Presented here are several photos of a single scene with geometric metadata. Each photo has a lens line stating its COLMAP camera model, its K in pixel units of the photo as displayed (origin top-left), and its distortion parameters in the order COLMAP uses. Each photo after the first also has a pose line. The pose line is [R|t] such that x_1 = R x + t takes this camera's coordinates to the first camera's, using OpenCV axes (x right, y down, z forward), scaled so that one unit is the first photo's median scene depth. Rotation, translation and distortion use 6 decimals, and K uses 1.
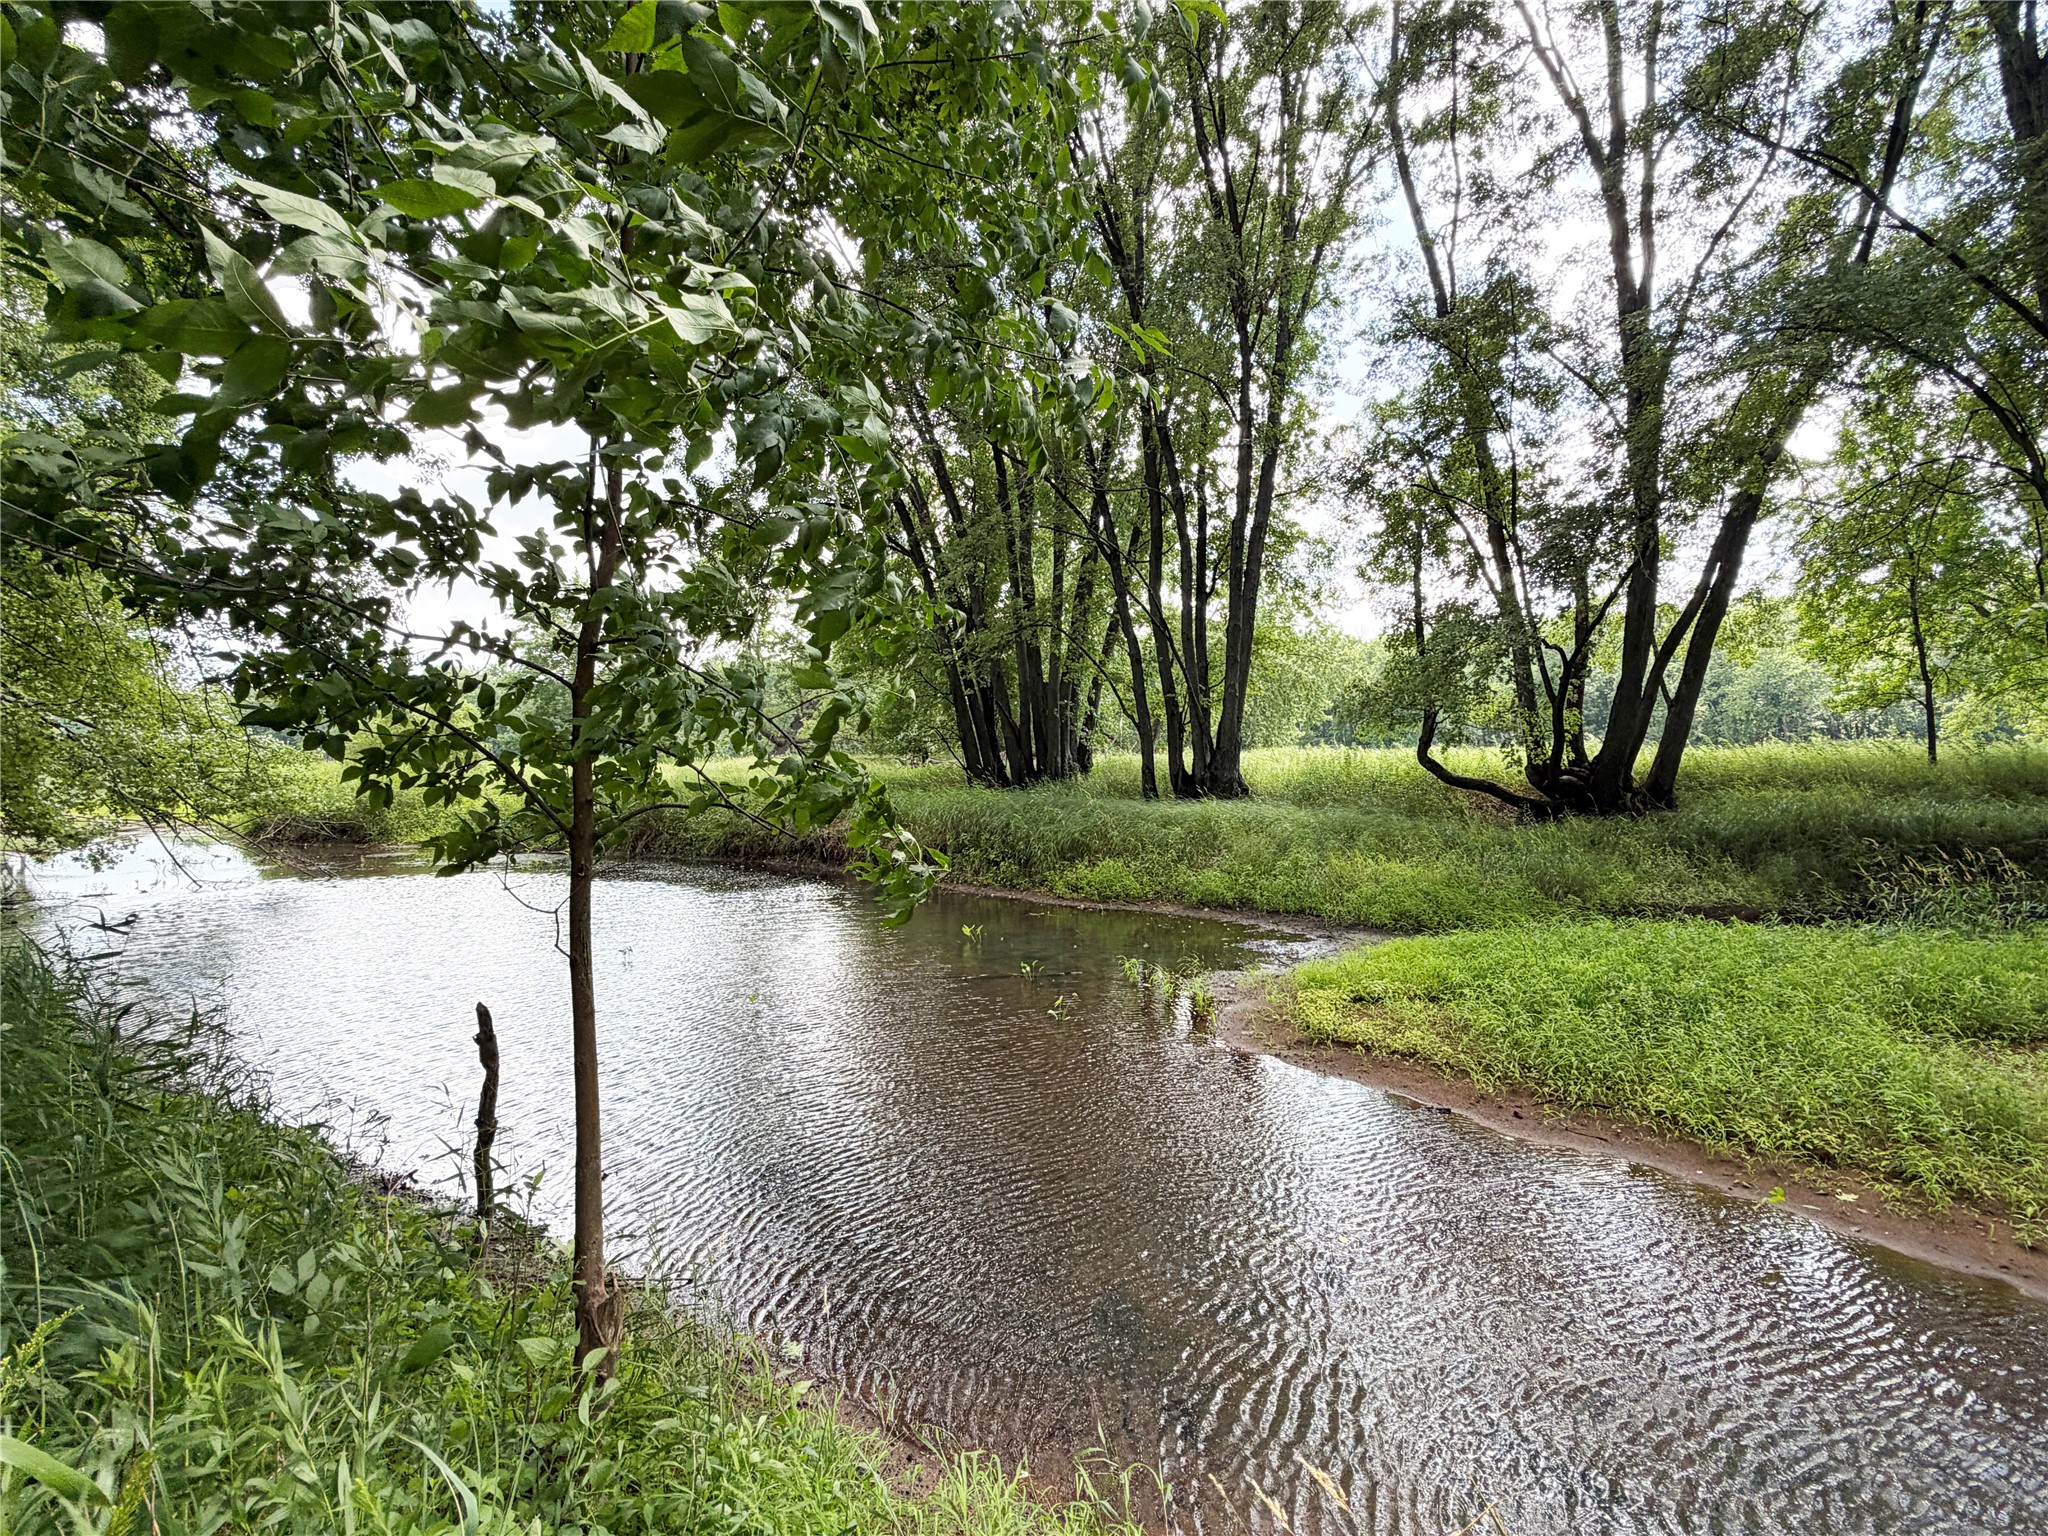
lens RADIAL K [[1018.0, 0, 1022.6], [0, 1018.0, 771.4], [0, 0, 1]] dist [-0.001024, -0.000150]
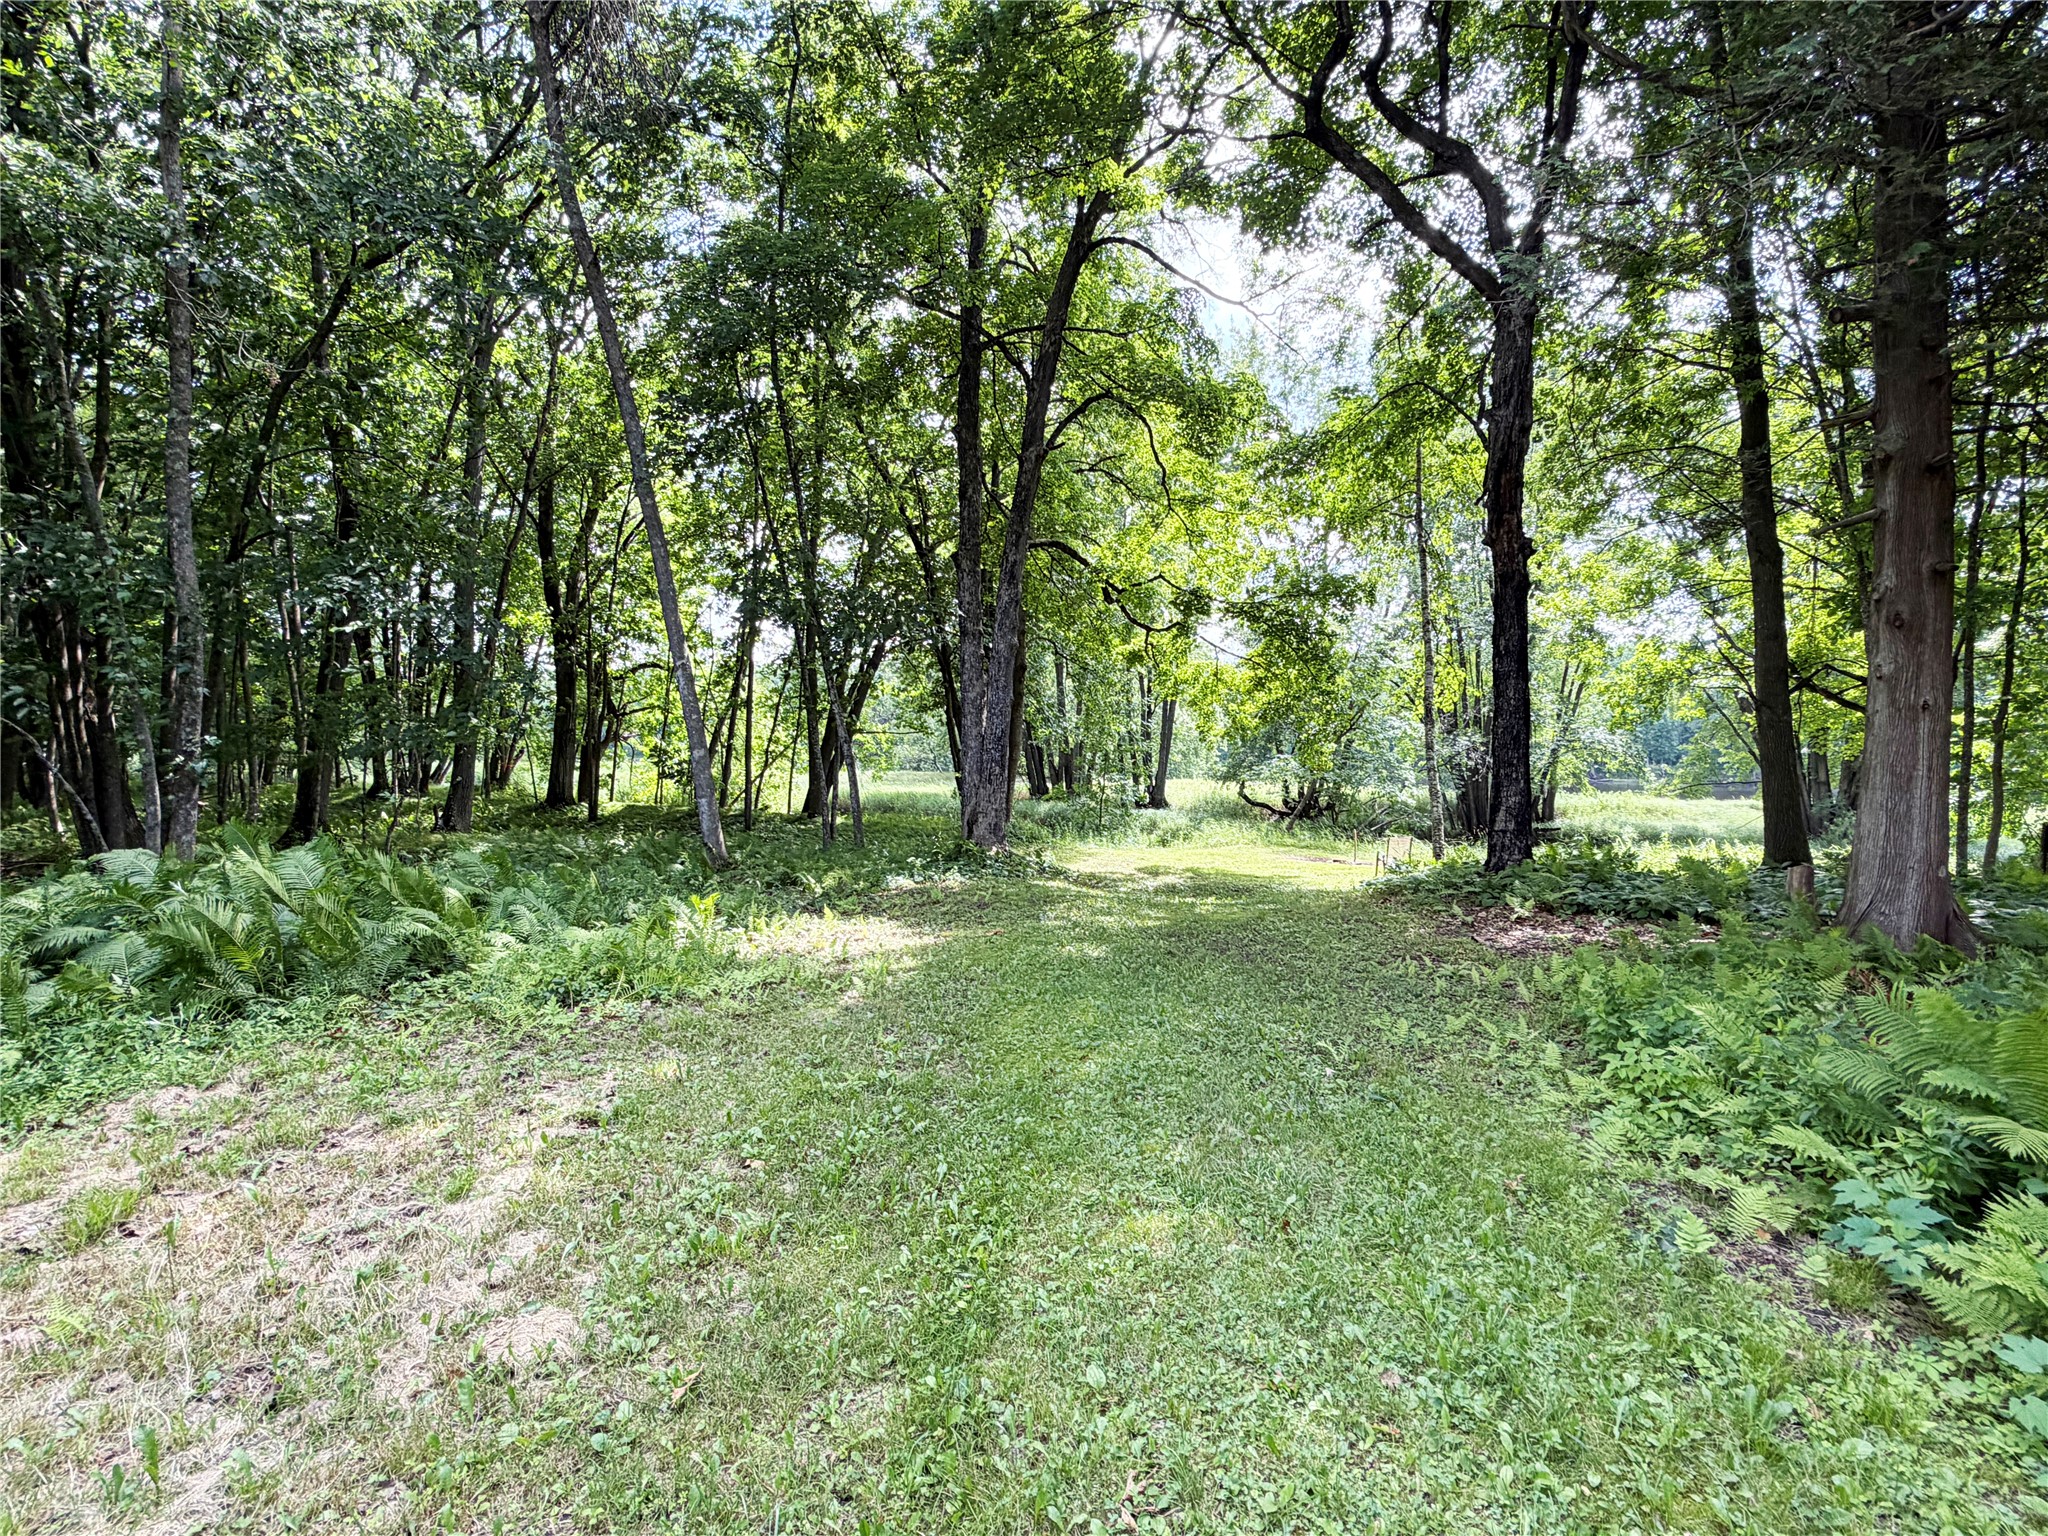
lens RADIAL K [[1018.0, 0, 1024.6], [0, 1018.0, 763.1], [0, 0, 1]] dist [-0.001024, -0.000150]
pose [[0.998401, 0.002552, 0.056464, -0.194739], [-0.003315, 0.999904, 0.013434, -0.089838], [-0.056424, -0.013600, 0.998314, -1.064879]]
